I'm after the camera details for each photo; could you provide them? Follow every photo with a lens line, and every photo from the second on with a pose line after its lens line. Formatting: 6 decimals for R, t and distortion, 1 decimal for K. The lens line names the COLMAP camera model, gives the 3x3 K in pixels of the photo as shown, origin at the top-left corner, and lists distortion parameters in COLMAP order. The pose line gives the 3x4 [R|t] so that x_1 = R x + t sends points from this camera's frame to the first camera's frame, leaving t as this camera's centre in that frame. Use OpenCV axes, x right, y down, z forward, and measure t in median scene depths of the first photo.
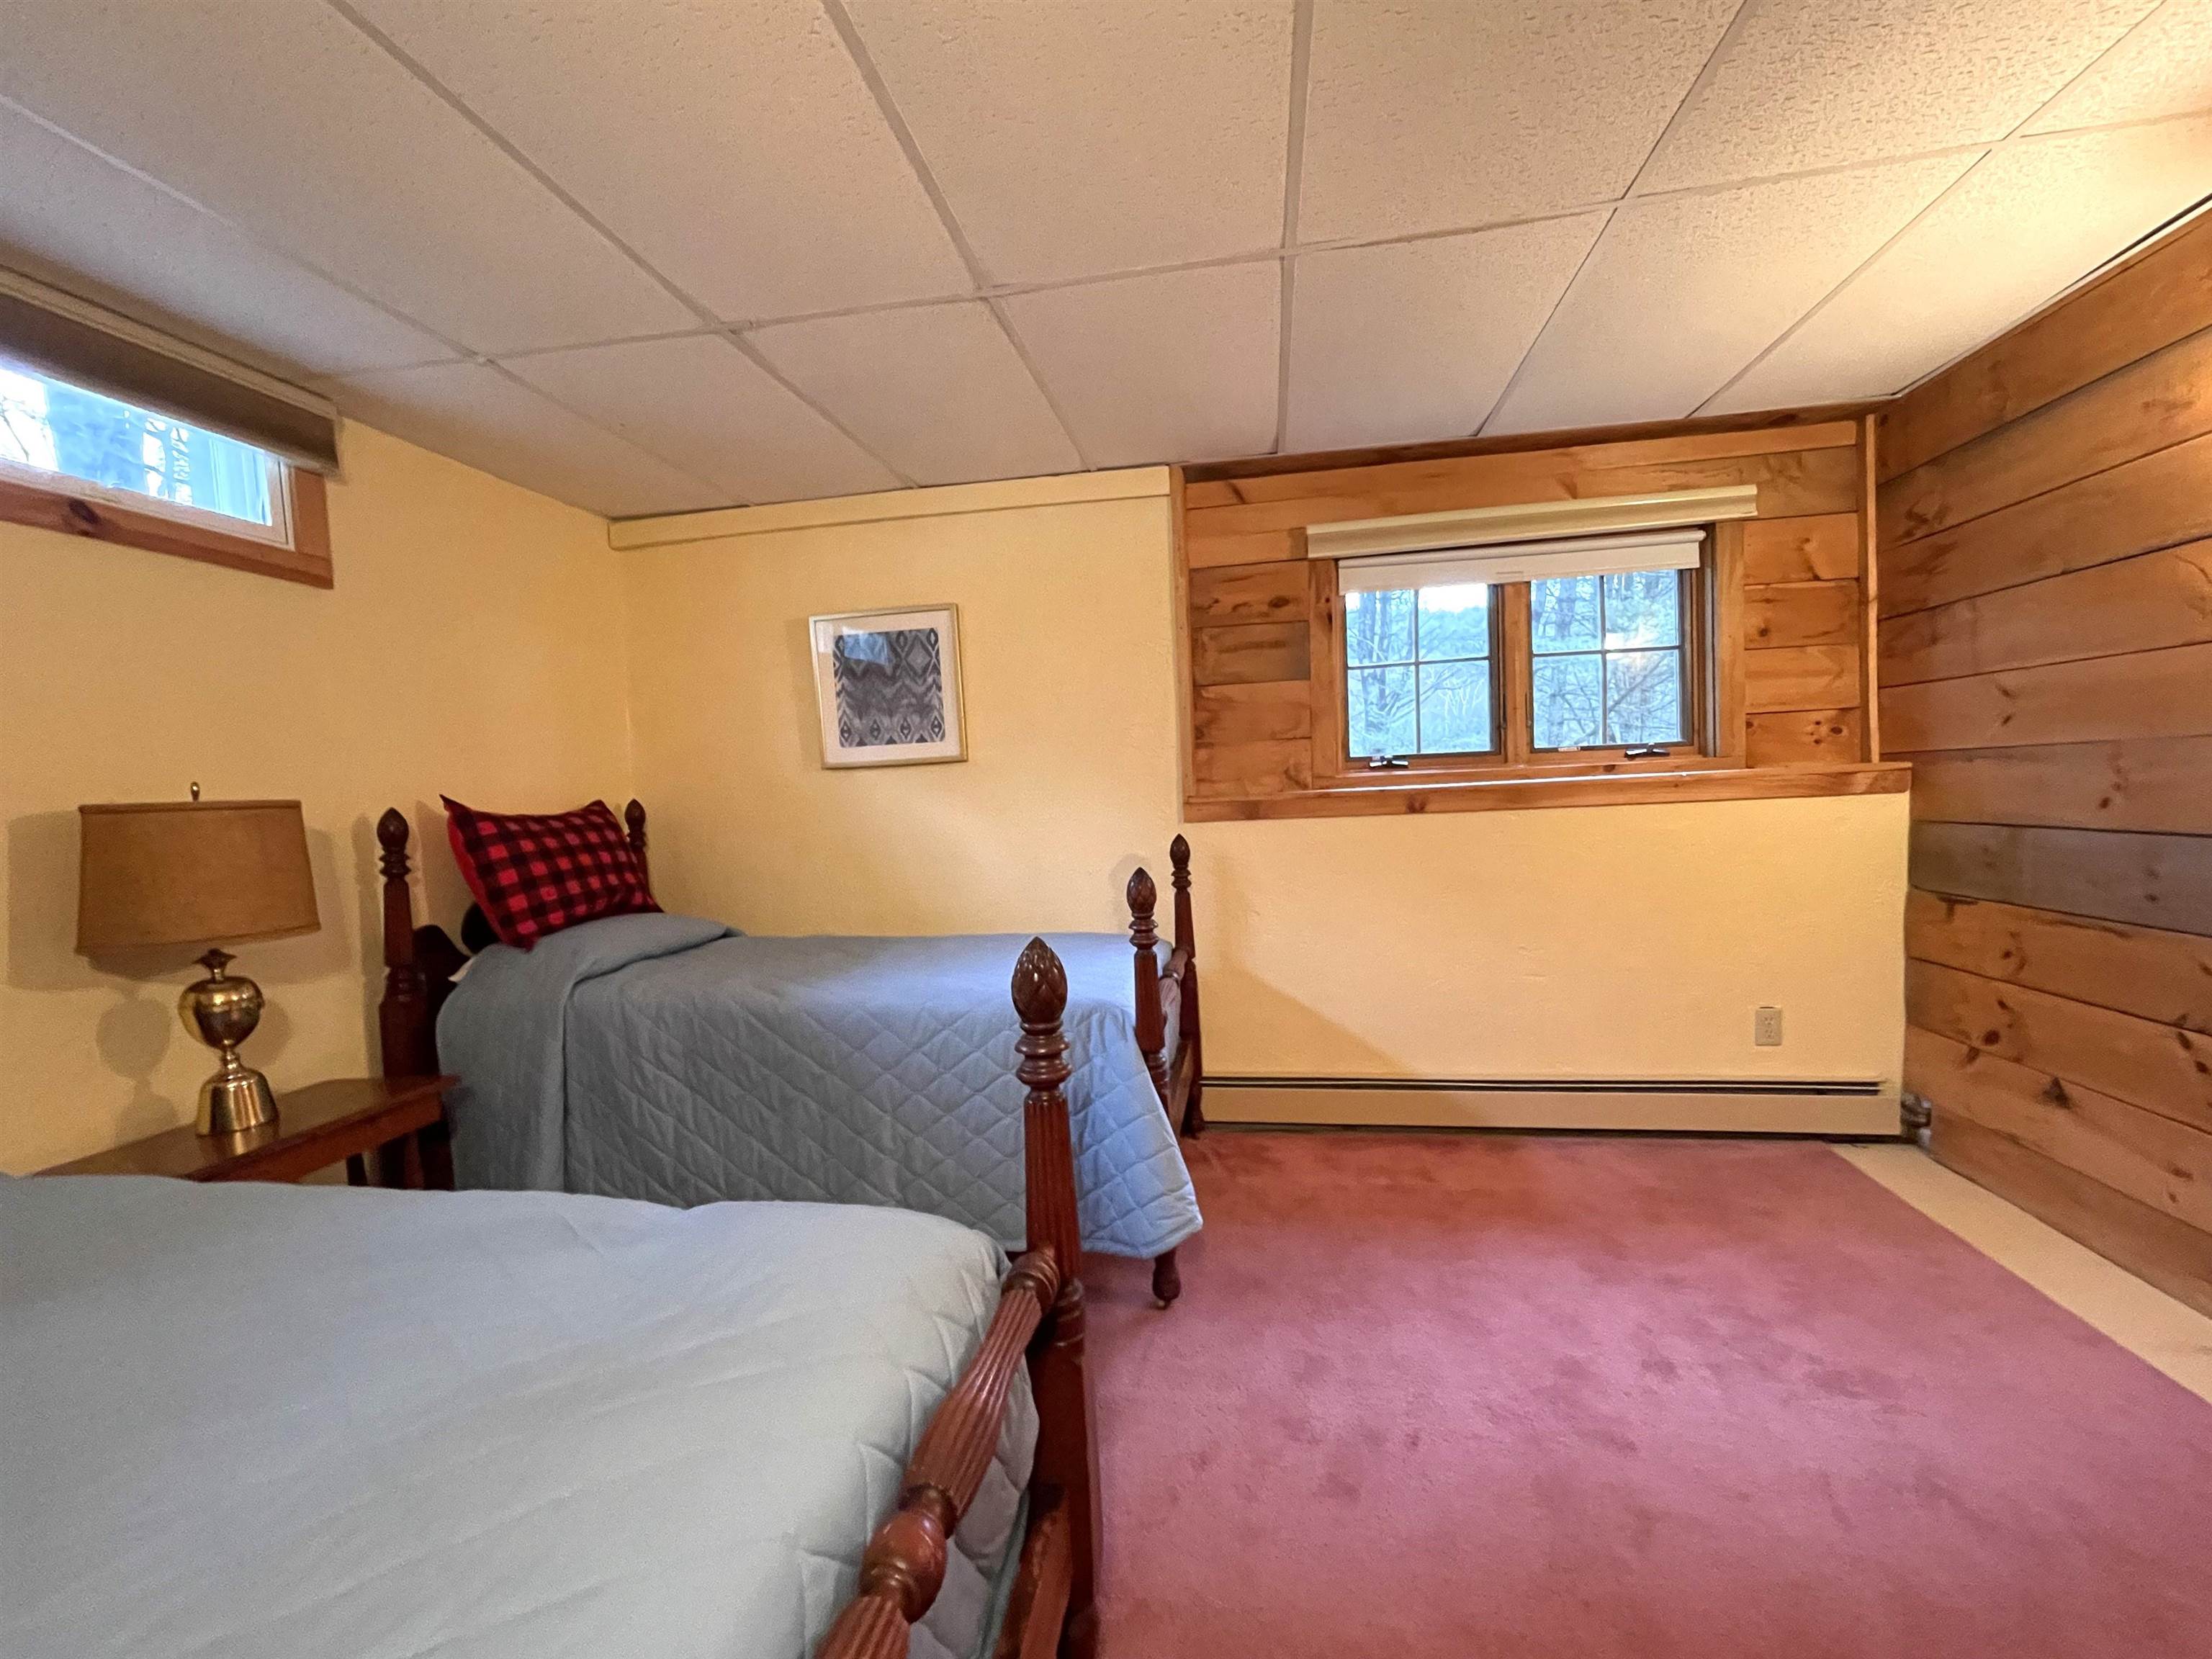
lens RADIAL K [[935.5, 0, 1107.5], [0, 935.5, 837.9], [0, 0, 1]] dist [-0.004055, -0.002161]
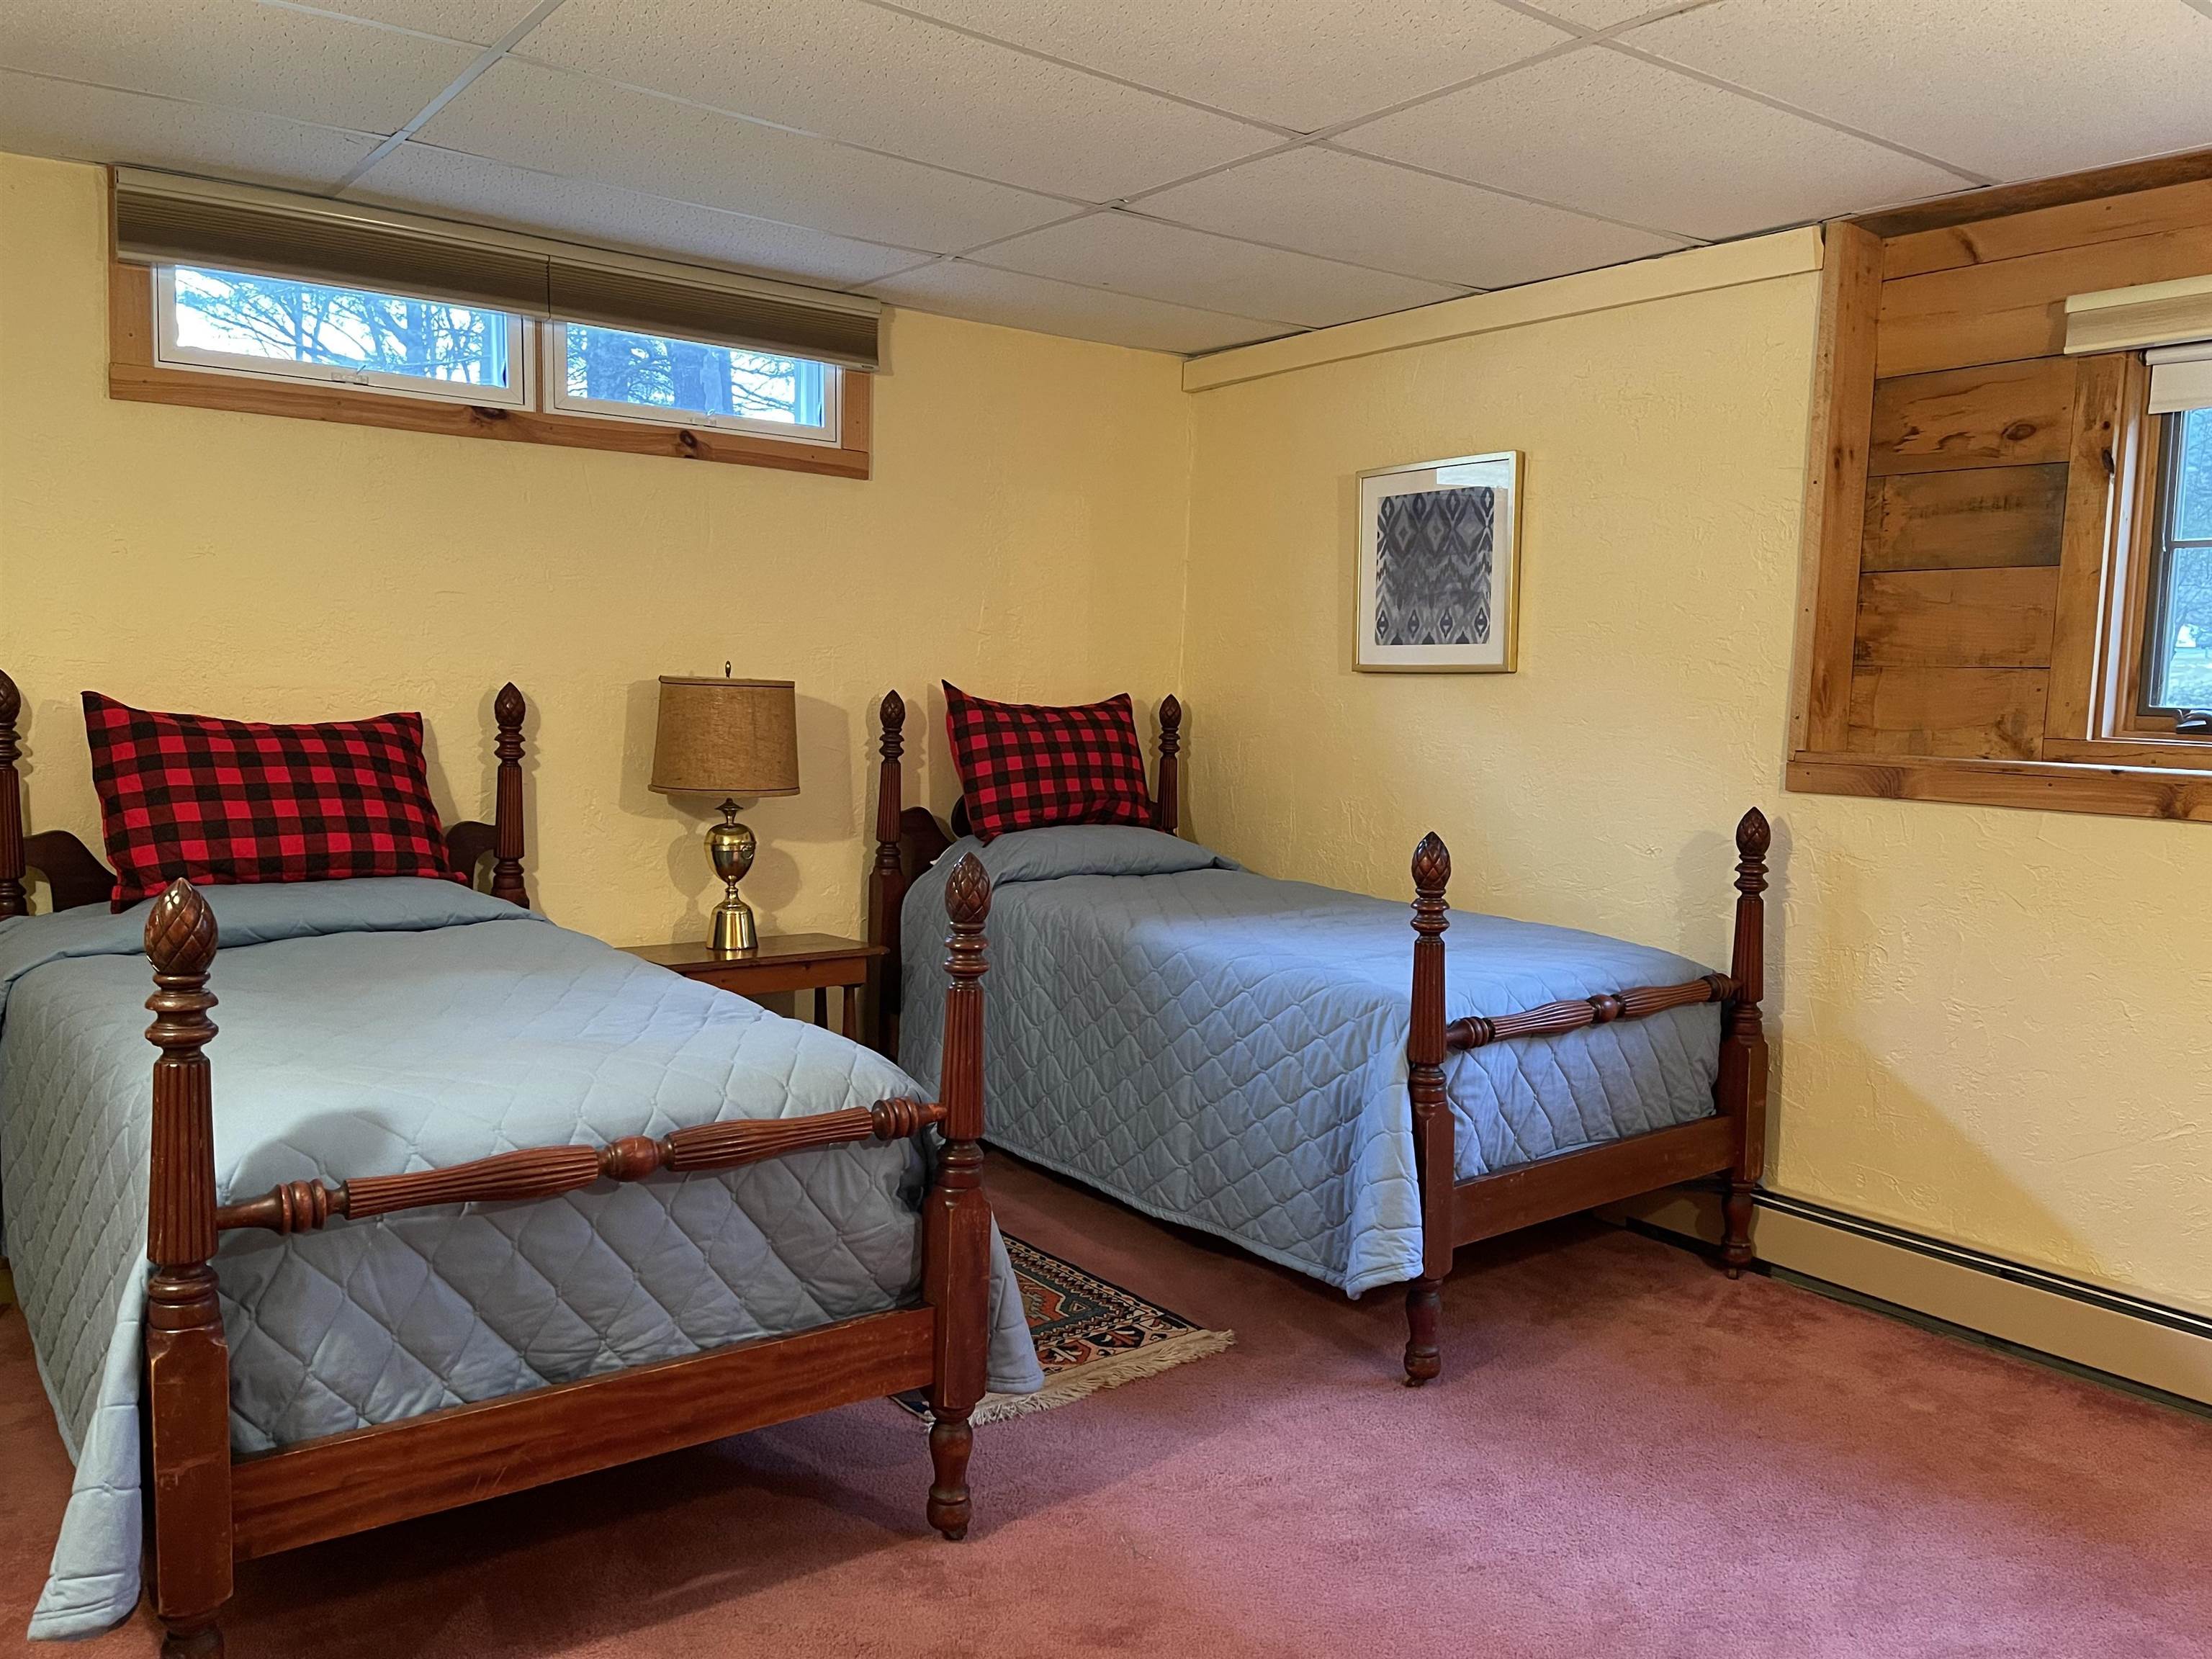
lens RADIAL K [[1669.2, 0, 1089.8], [0, 1669.2, 831.7], [0, 0, 1]] dist [0.060496, -0.078716]
pose [[0.716223, 0.126118, -0.686381, 0.571906], [-0.094910, 0.992000, 0.083237, -0.042572], [0.691388, 0.005528, 0.722463, -0.163810]]
